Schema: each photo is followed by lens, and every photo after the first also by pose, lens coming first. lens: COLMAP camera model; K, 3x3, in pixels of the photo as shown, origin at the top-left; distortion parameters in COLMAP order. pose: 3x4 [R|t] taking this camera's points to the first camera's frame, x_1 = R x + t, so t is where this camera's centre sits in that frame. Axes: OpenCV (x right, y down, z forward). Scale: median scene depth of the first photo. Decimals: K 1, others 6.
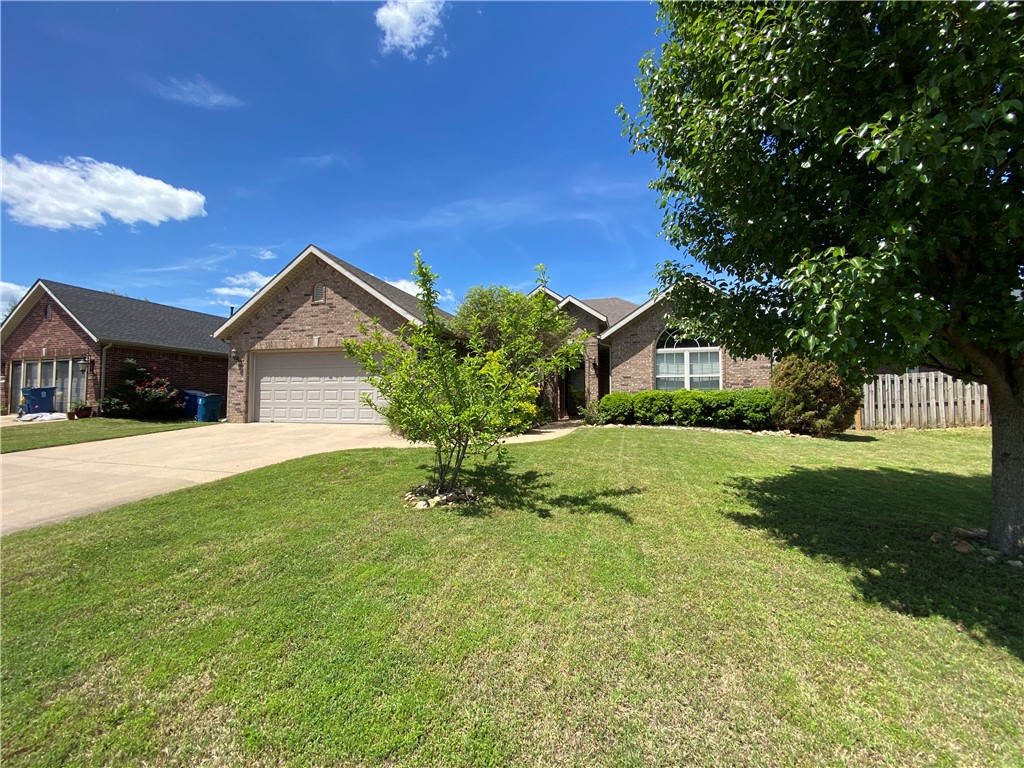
lens RADIAL K [[418.3, 0, 506.5], [0, 418.3, 387.5], [0, 0, 1]] dist [-0.000561, -0.011657]
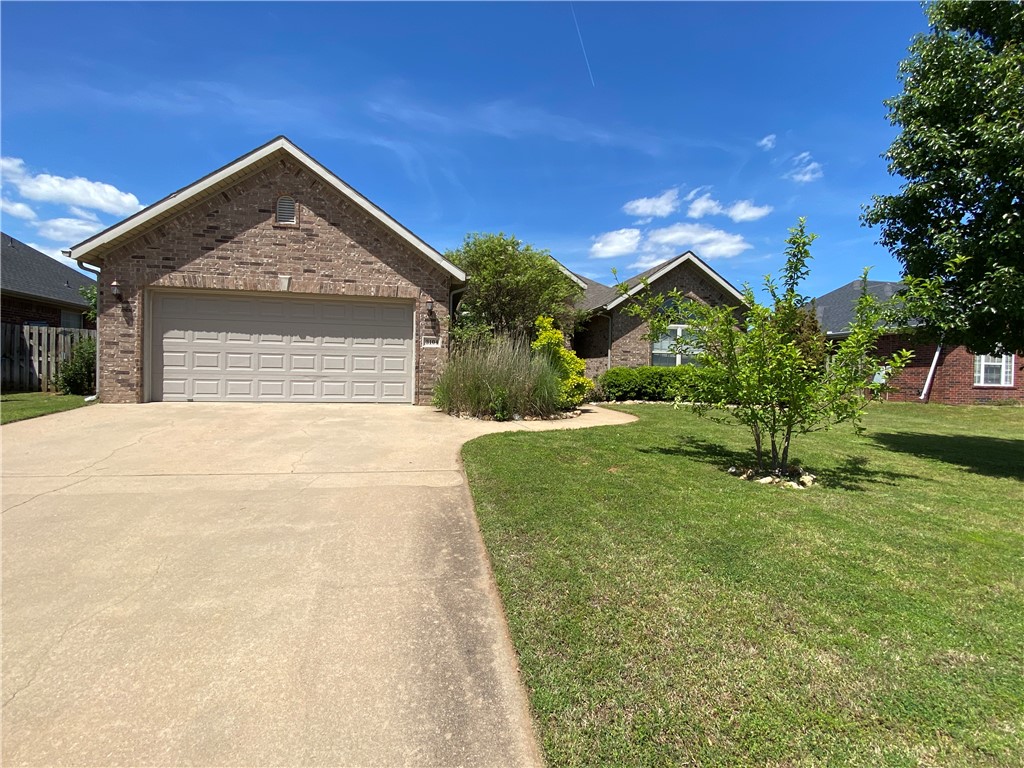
lens RADIAL K [[495.9, 0, 511.6], [0, 495.9, 389.2], [0, 0, 1]] dist [-0.004414, -0.000153]
pose [[0.896358, 0.002680, 0.443323, -0.480668], [-0.032149, 0.997742, 0.058970, 0.003332], [-0.442164, -0.067111, 0.894420, 0.100505]]
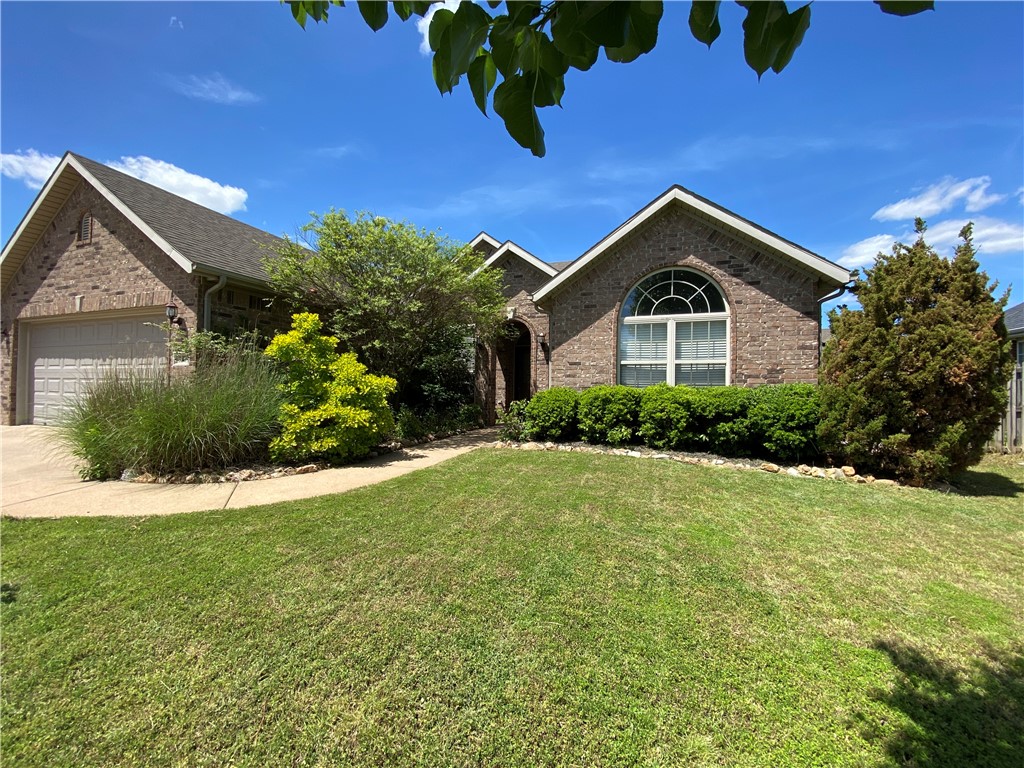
lens RADIAL K [[418.3, 0, 510.0], [0, 418.3, 388.5], [0, 0, 1]] dist [-0.000561, -0.011657]
pose [[0.998306, 0.012429, -0.056834, 0.243710], [-0.010660, 0.999452, 0.031323, -0.005956], [0.057192, -0.030664, 0.997892, 0.401925]]
